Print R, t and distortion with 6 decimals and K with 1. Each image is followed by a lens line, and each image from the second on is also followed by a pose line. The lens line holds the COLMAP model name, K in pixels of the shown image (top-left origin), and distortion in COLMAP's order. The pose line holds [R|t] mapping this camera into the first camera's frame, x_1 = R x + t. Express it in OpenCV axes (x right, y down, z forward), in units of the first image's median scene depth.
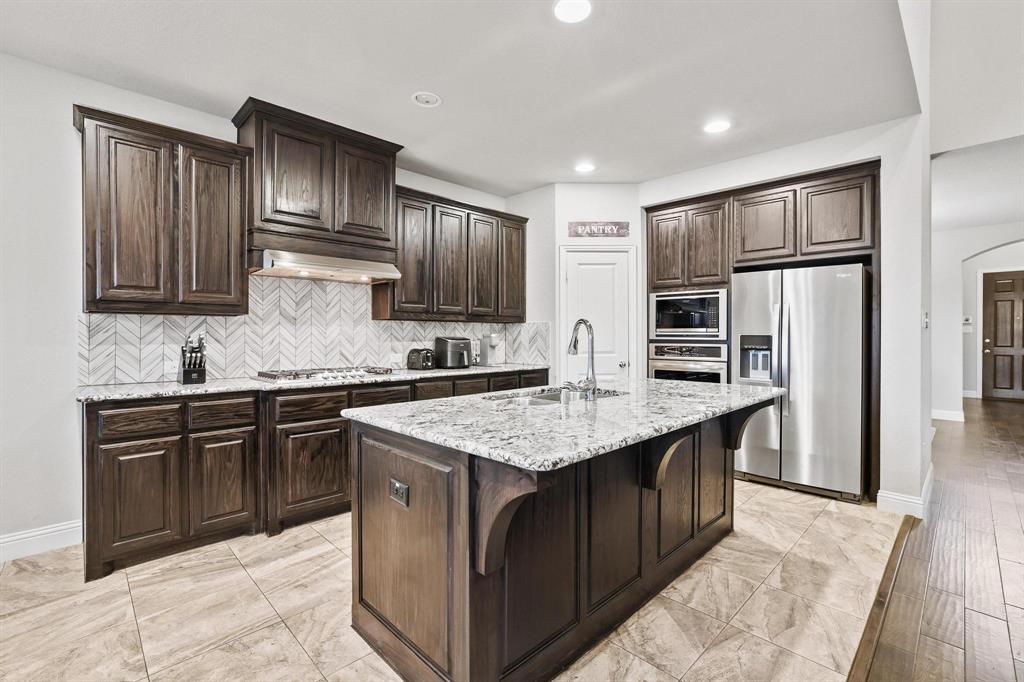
lens RADIAL K [[455.0, 0, 514.8], [0, 455.0, 335.8], [0, 0, 1]] dist [-0.038397, 0.018287]
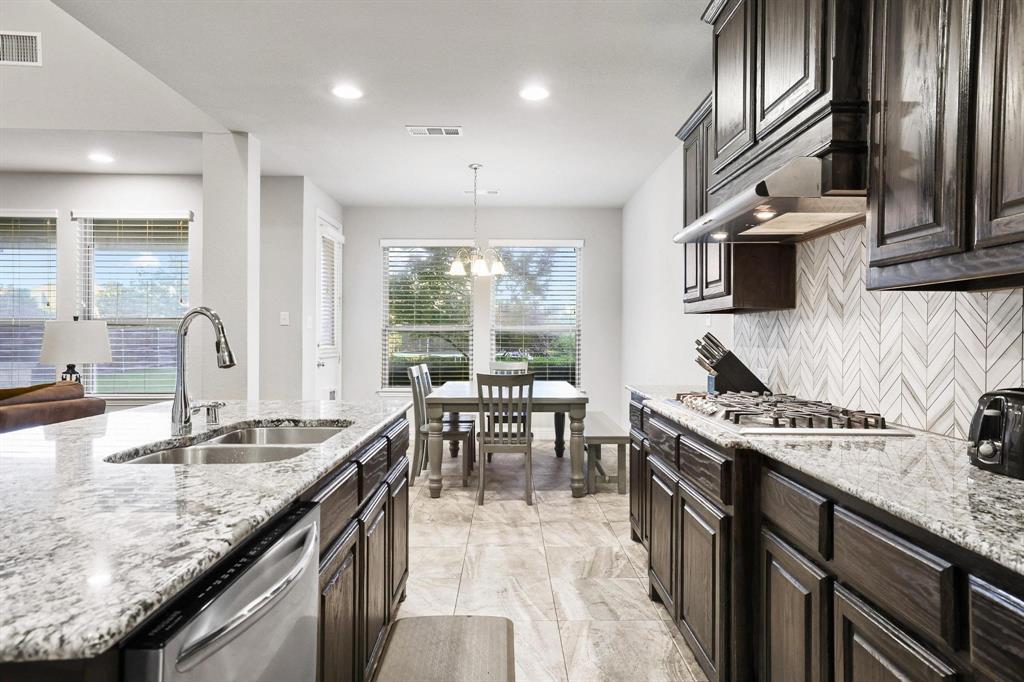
lens RADIAL K [[596.7, 0, 515.0], [0, 596.7, 333.8], [0, 0, 1]] dist [-0.007199, 0.032720]
pose [[-0.695917, -0.006523, -0.718093, 0.283910], [-0.007628, 0.999969, -0.001692, -0.000812], [0.718082, 0.004300, -0.695945, 1.223460]]
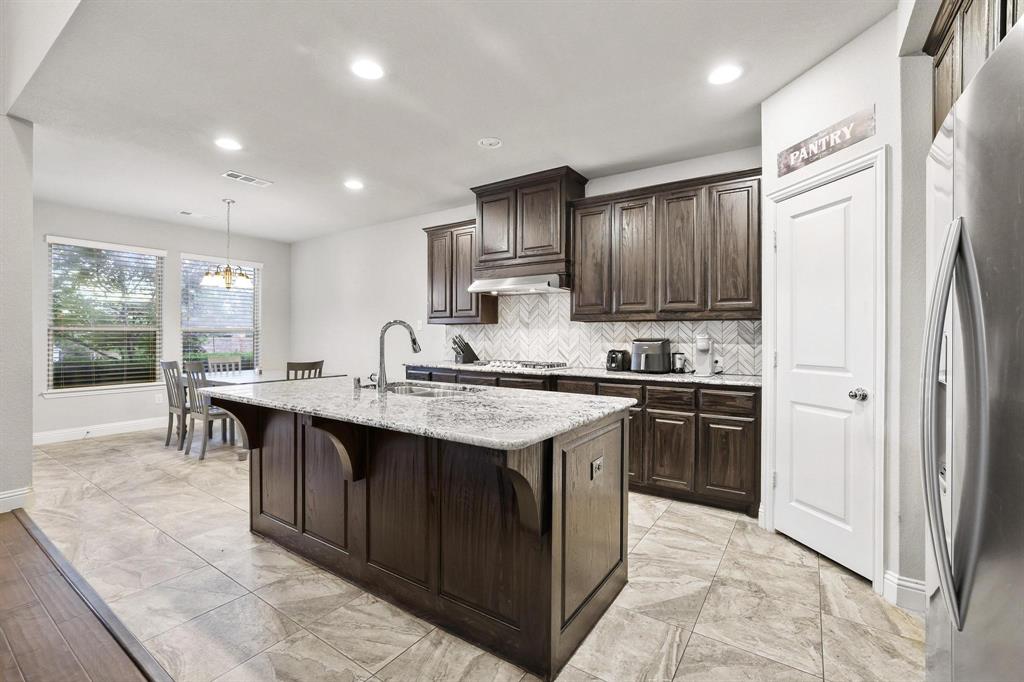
lens RADIAL K [[445.8, 0, 517.5], [0, 445.8, 335.3], [0, 0, 1]] dist [-0.040760, 0.017047]
pose [[0.198582, -0.003392, -0.980078, 0.842332], [-0.006056, 0.999971, -0.004688, 0.002891], [0.980066, 0.006867, 0.198556, 0.706497]]
